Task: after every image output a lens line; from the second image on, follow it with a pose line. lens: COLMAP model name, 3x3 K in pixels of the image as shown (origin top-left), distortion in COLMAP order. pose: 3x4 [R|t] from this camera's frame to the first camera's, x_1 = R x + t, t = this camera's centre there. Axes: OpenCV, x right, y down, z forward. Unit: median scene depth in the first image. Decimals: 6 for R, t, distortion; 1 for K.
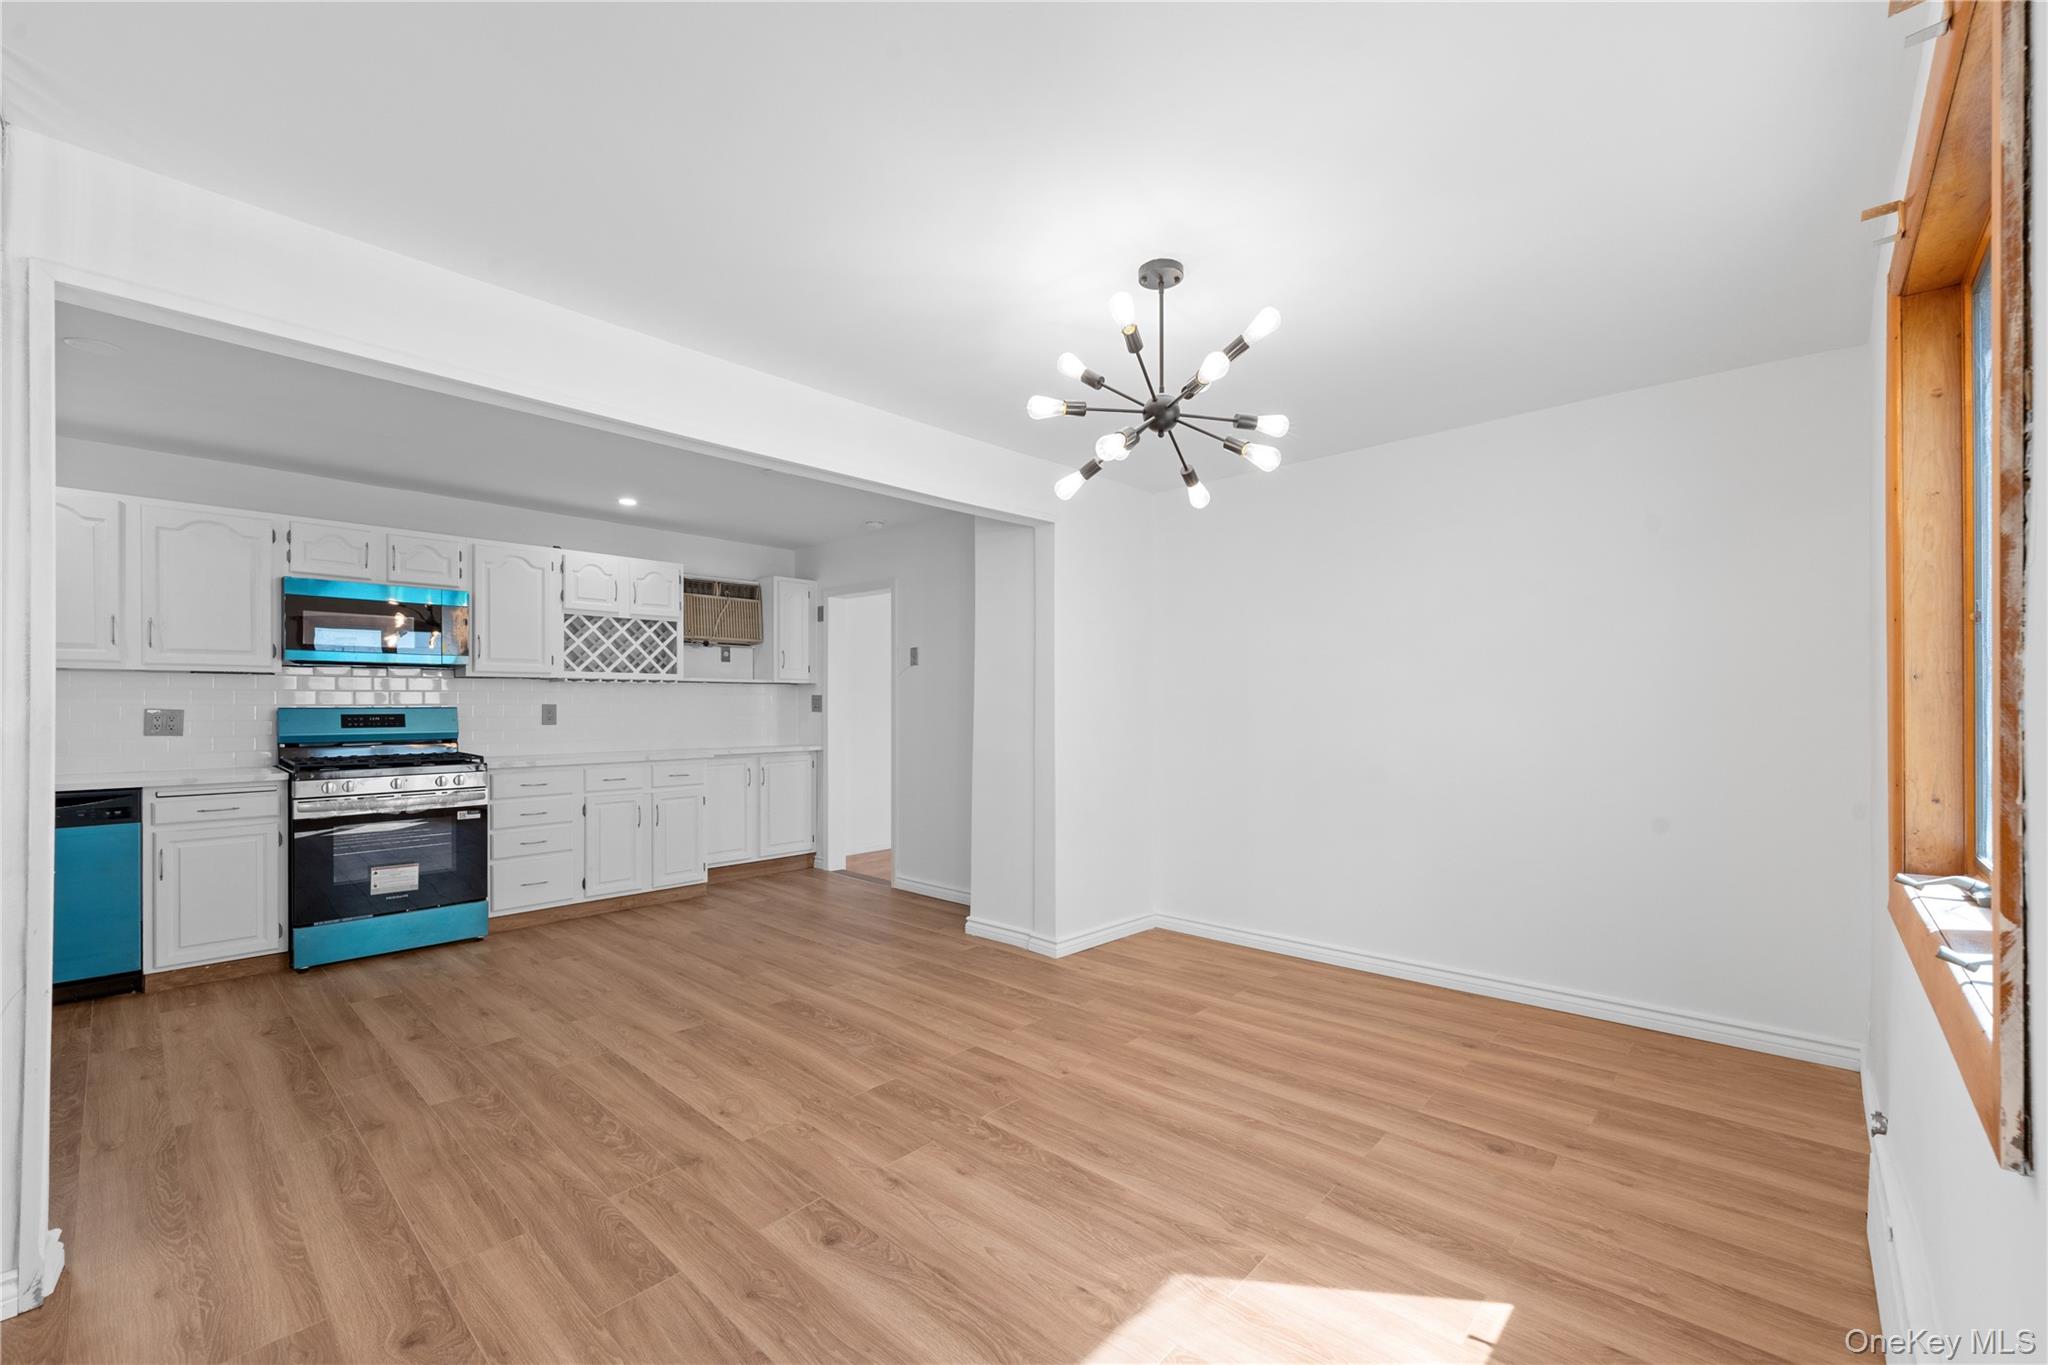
lens RADIAL K [[835.5, 0, 1022.7], [0, 835.5, 703.2], [0, 0, 1]] dist [-0.000107, -0.000275]
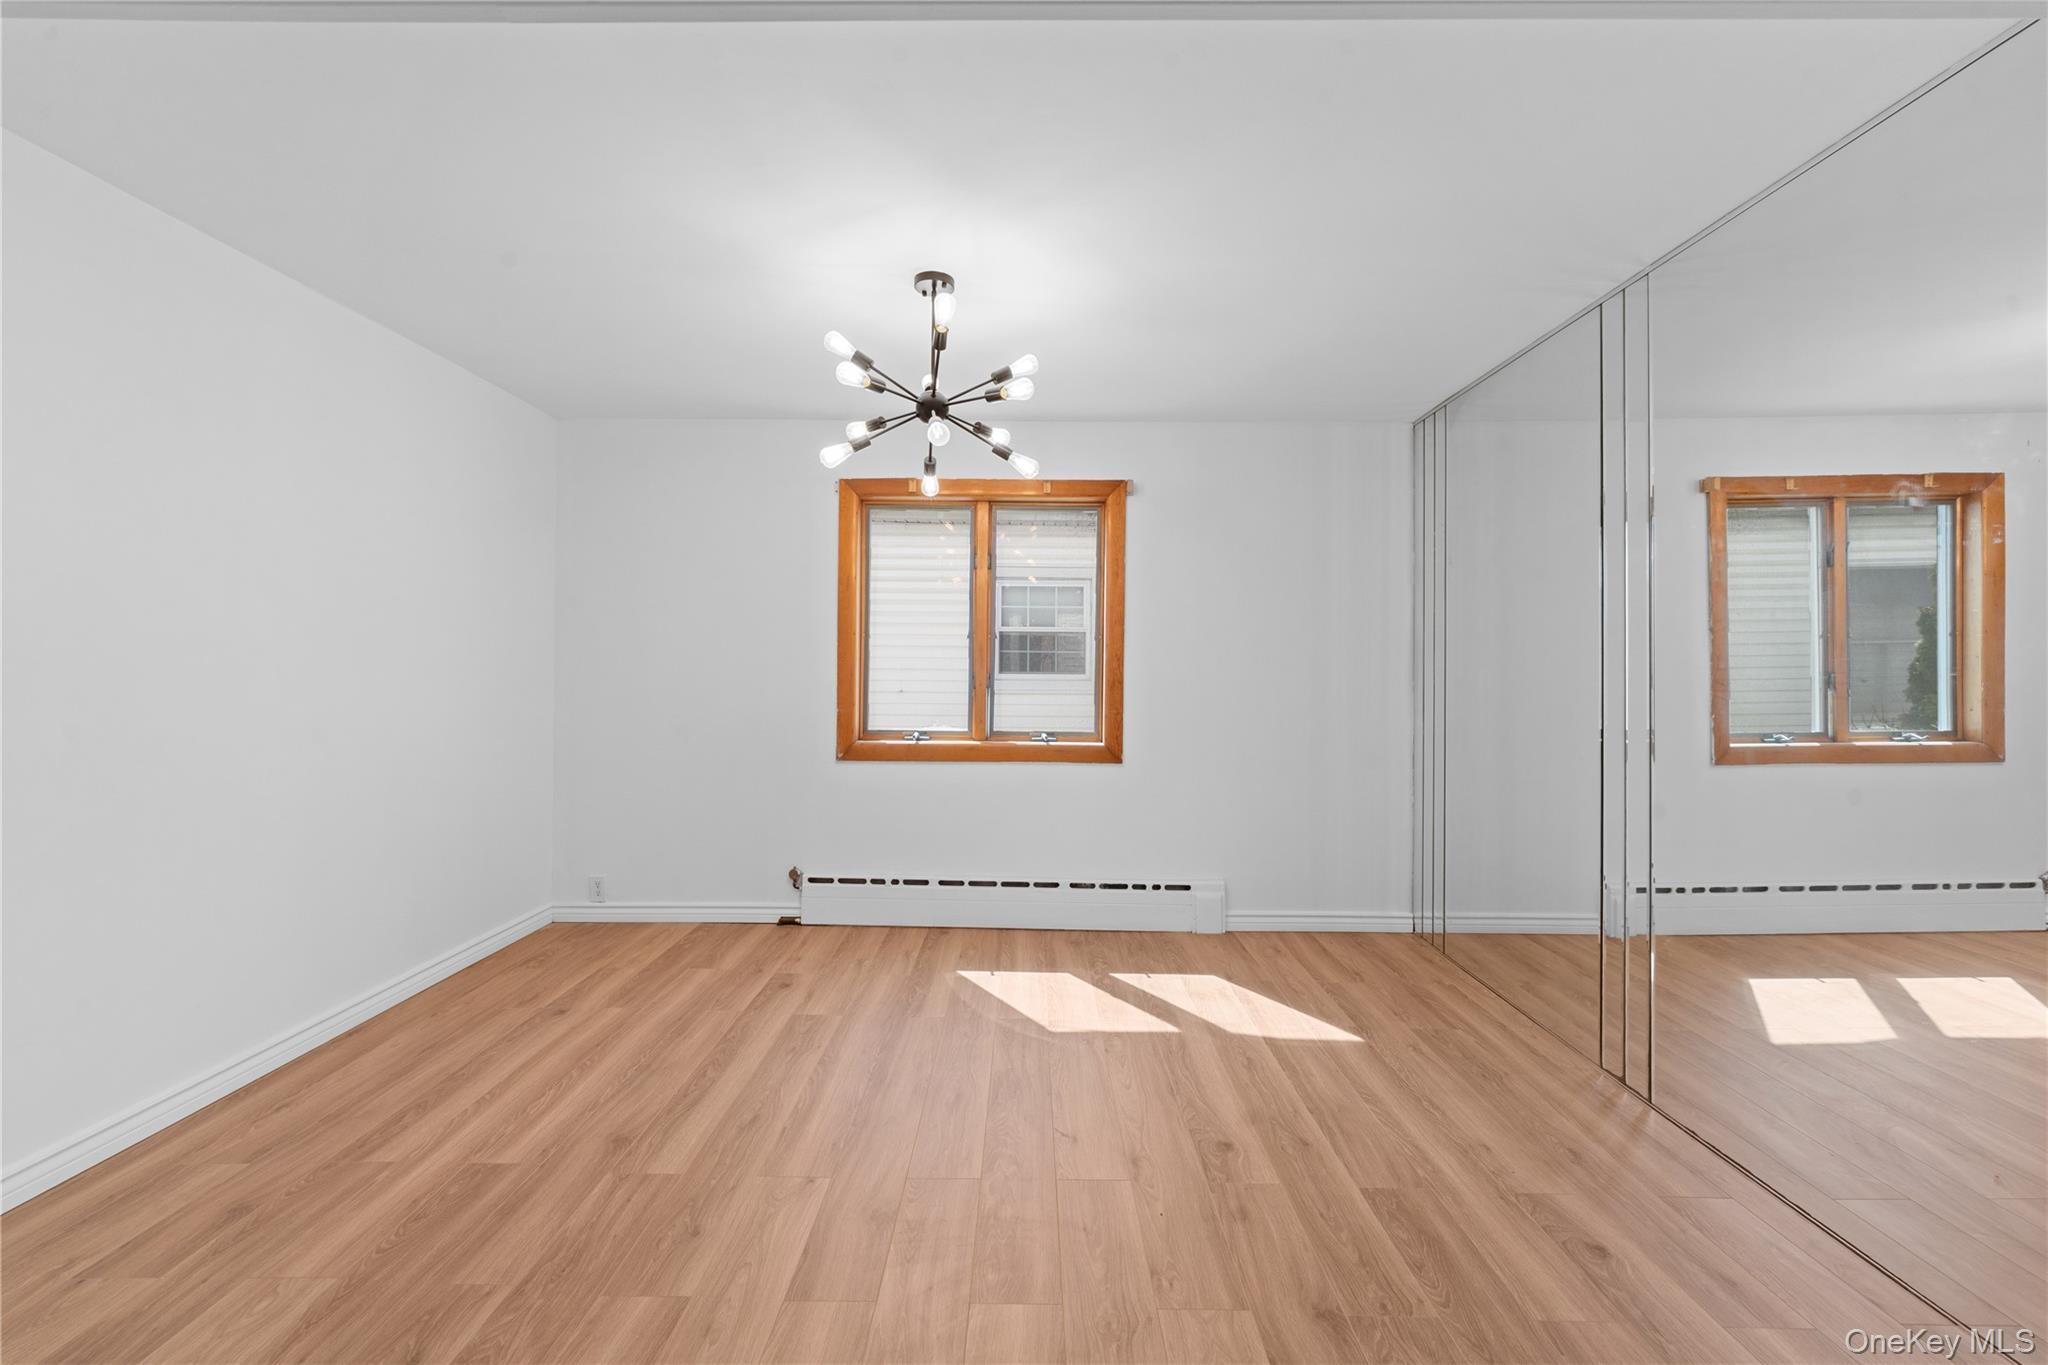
lens RADIAL K [[827.2, 0, 1030.4], [0, 827.2, 668.9], [0, 0, 1]] dist [-0.000172, -0.000124]
pose [[-0.679244, -0.001044, 0.733912, -0.523663], [-0.010245, 0.999915, -0.008059, 0.005952], [-0.733841, -0.012993, -0.679197, 1.181099]]
